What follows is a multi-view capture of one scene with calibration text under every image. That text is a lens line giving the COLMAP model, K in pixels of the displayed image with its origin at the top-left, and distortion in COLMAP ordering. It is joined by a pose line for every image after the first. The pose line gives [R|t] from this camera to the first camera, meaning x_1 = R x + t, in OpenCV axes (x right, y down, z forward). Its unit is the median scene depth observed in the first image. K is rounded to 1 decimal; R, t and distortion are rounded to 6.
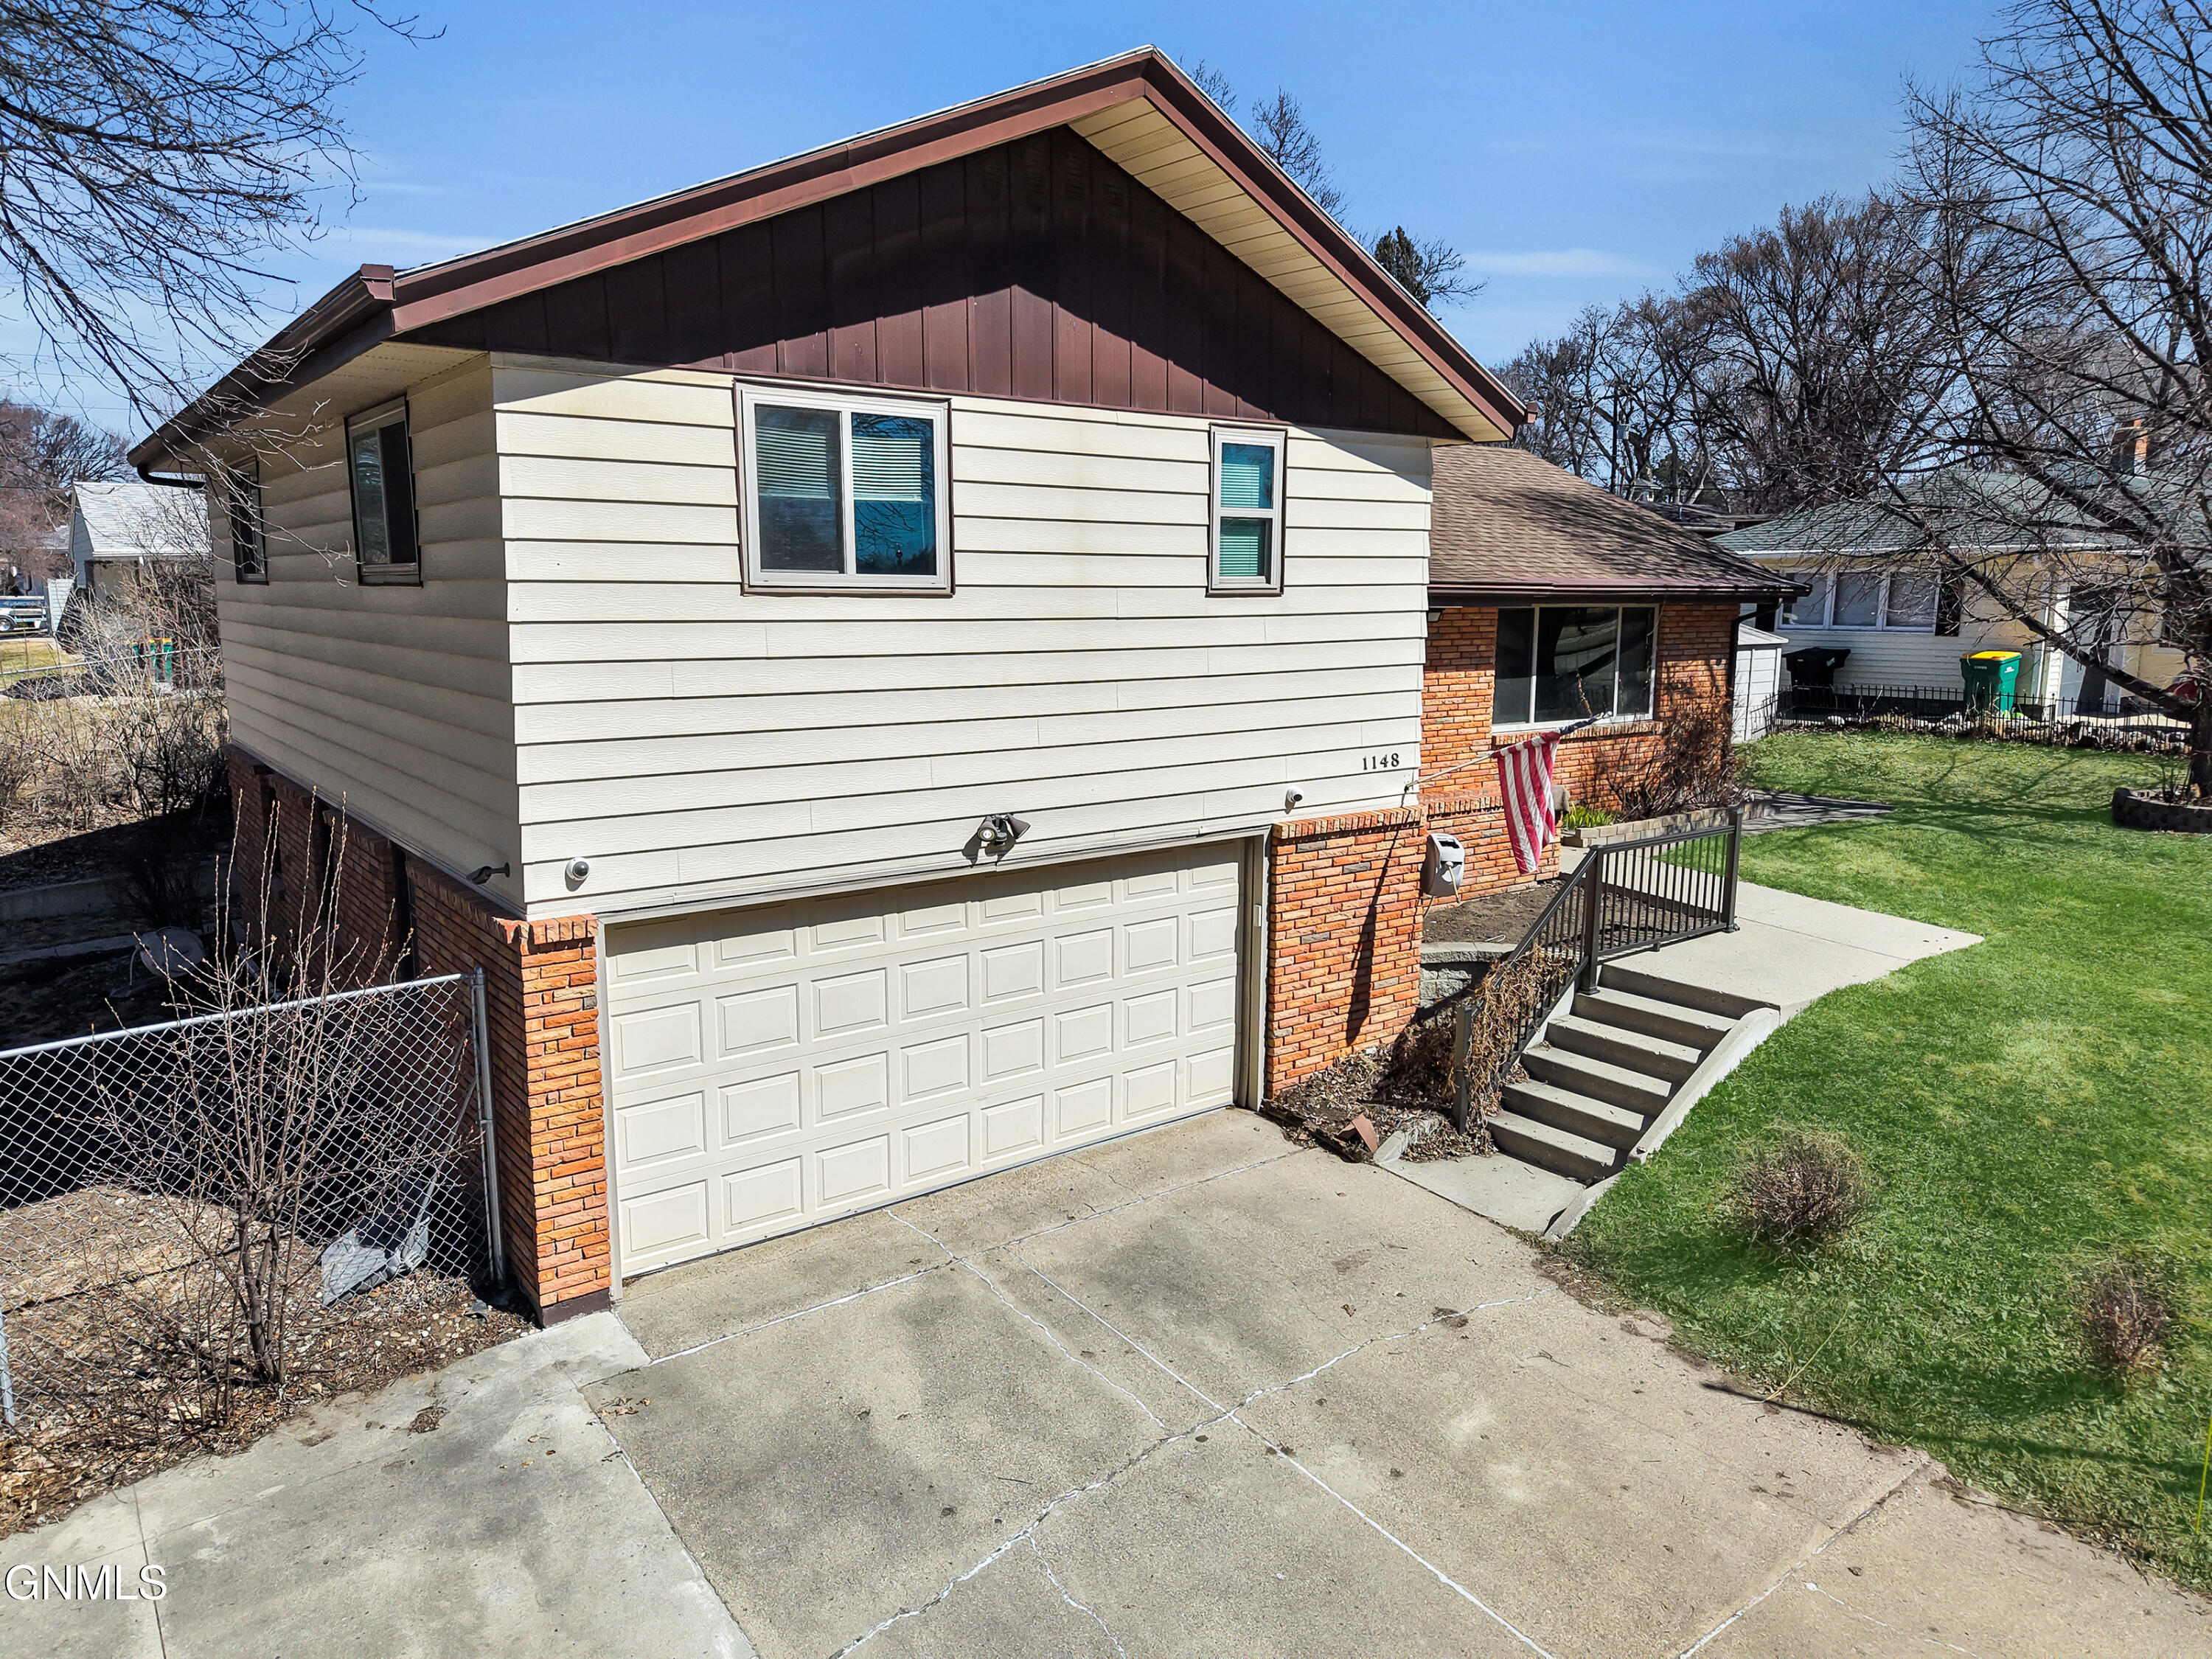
lens RADIAL K [[1479.0, 0, 1108.3], [0, 1479.0, 832.6], [0, 0, 1]] dist [0.055107, -0.068414]
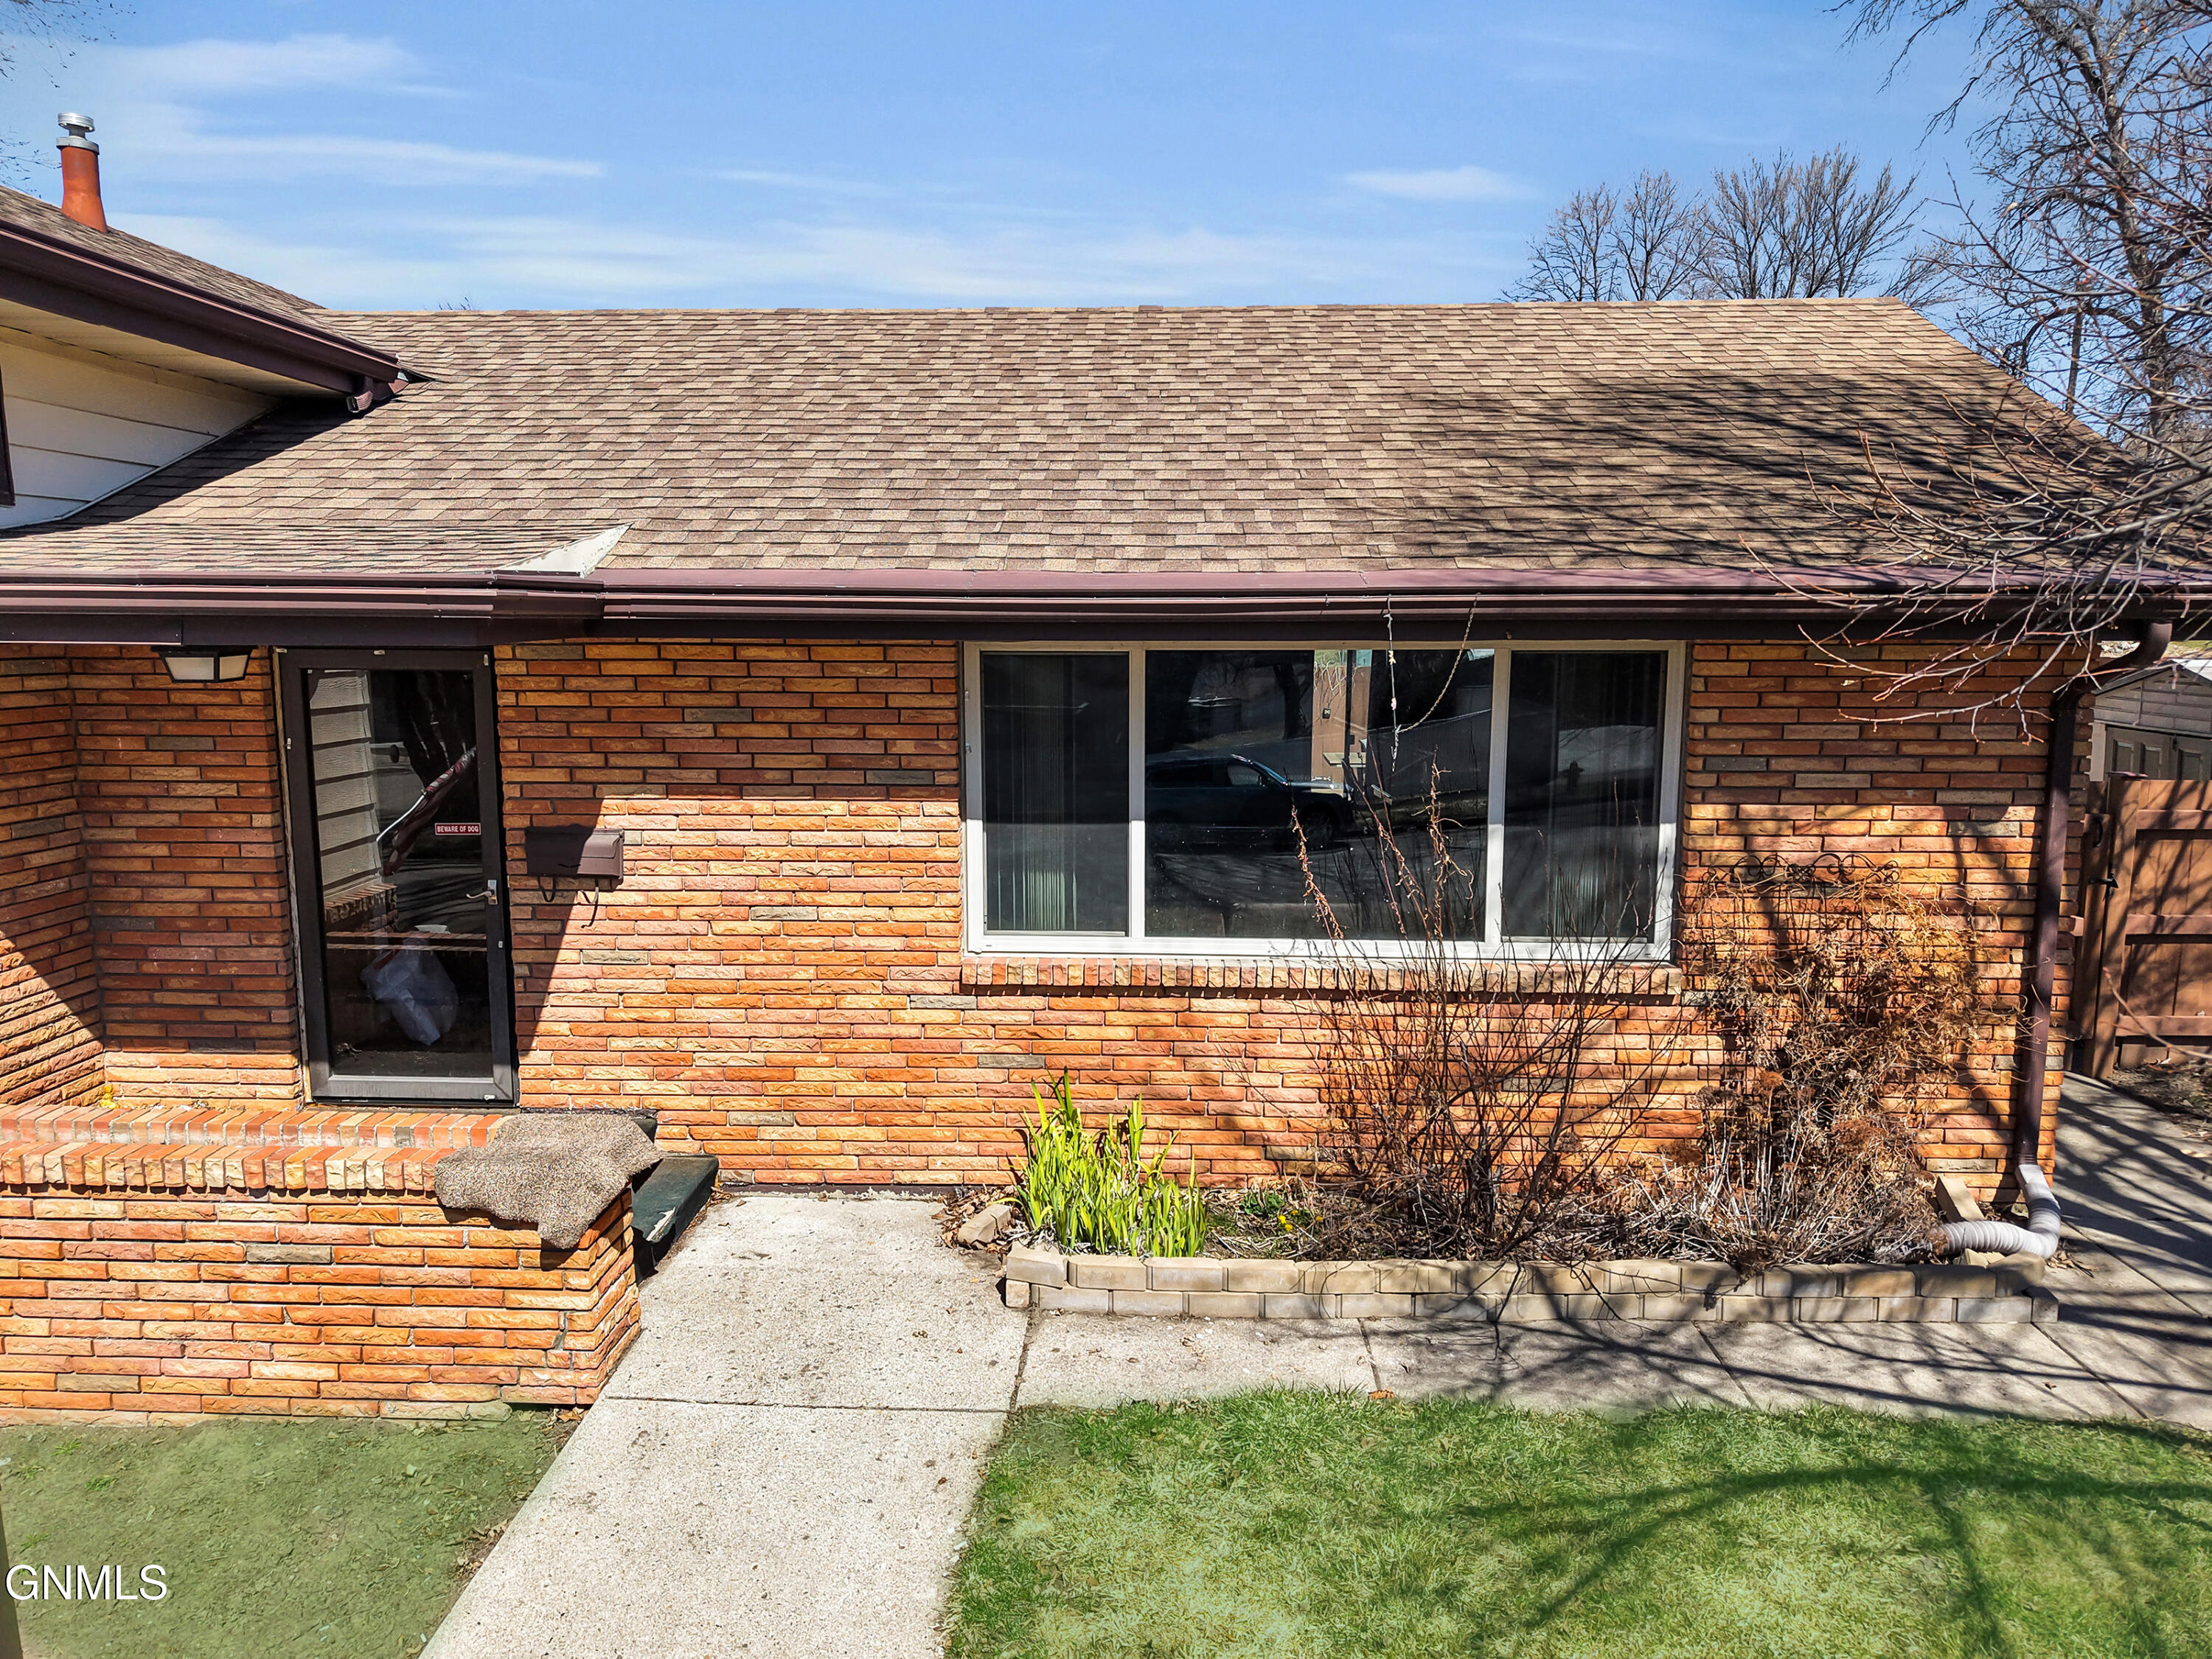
lens RADIAL K [[1474.1, 0, 1104.3], [0, 1474.1, 832.1], [0, 0, 1]] dist [0.030472, -0.032584]
pose [[0.767741, 0.086157, -0.634942, 0.866357], [-0.099639, 0.994918, 0.014524, -0.175754], [0.632966, 0.052114, 0.772423, 1.133398]]
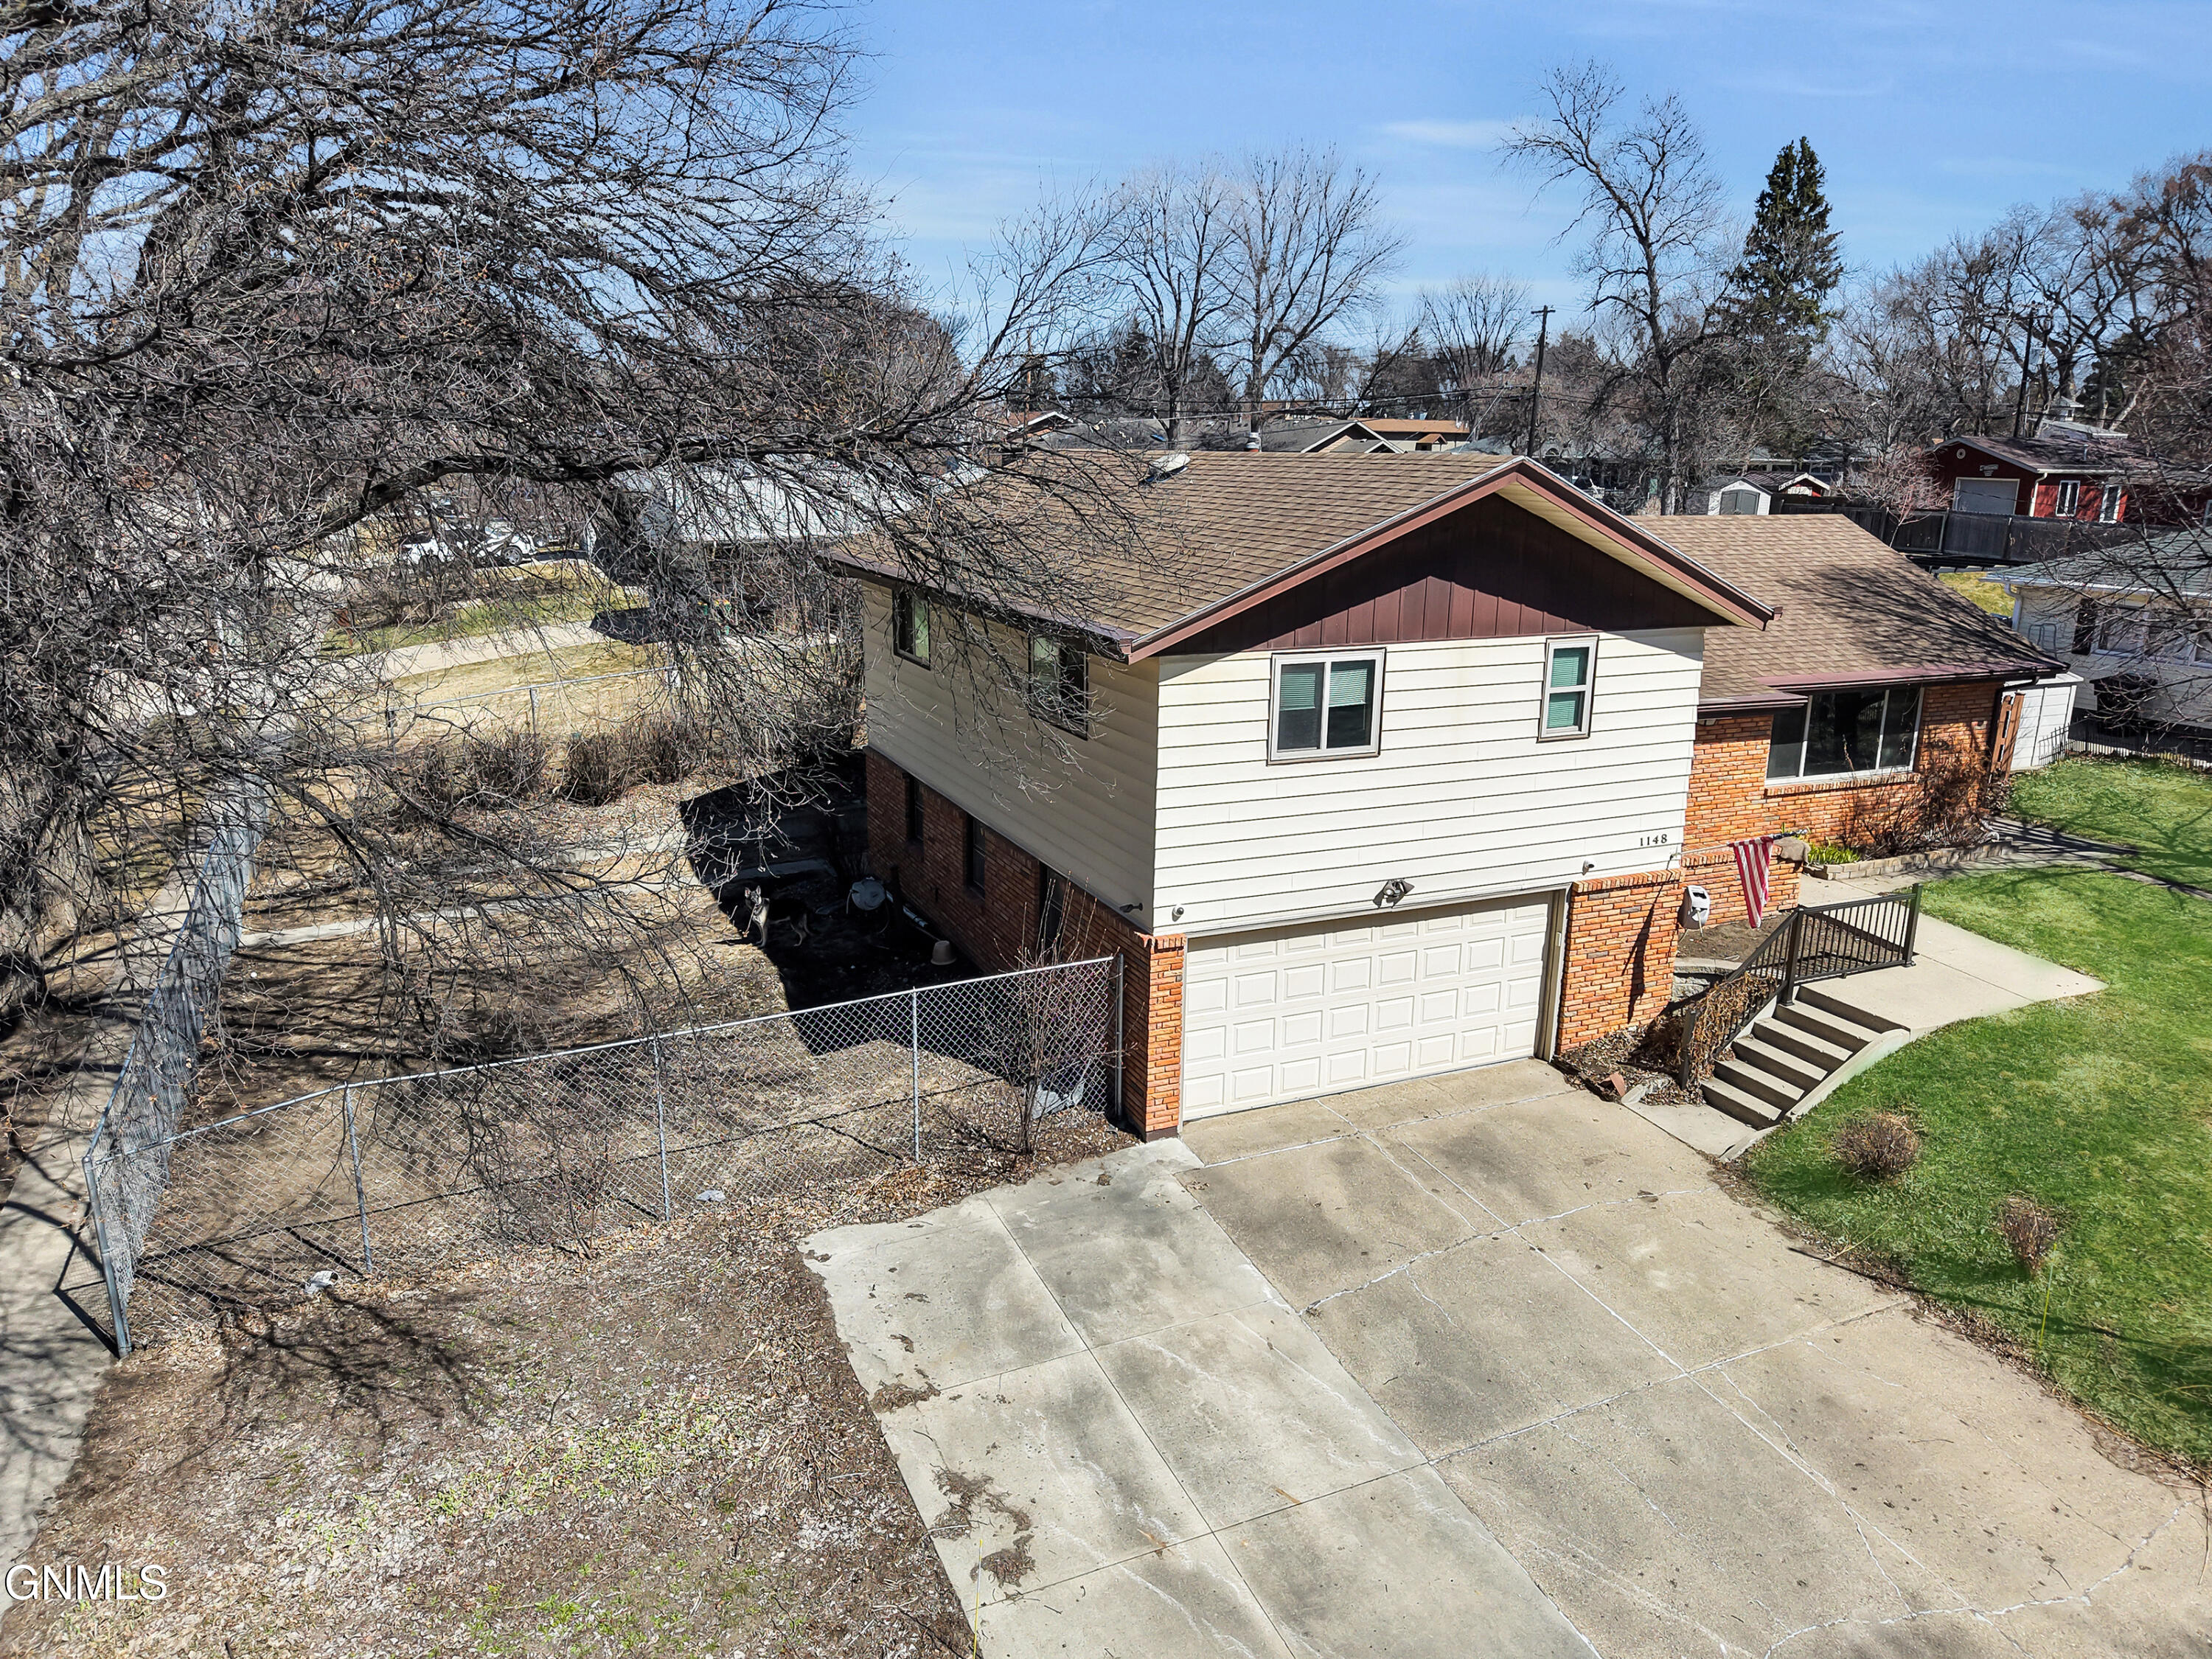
lens RADIAL K [[1501.1, 0, 1106.0], [0, 1501.1, 829.5], [0, 0, 1]] dist [0.044679, -0.056918]
pose [[0.974117, 0.065459, -0.216359, -0.028789], [-0.047326, 0.994999, 0.087956, -0.190098], [0.221034, -0.075440, 0.972344, -0.691413]]
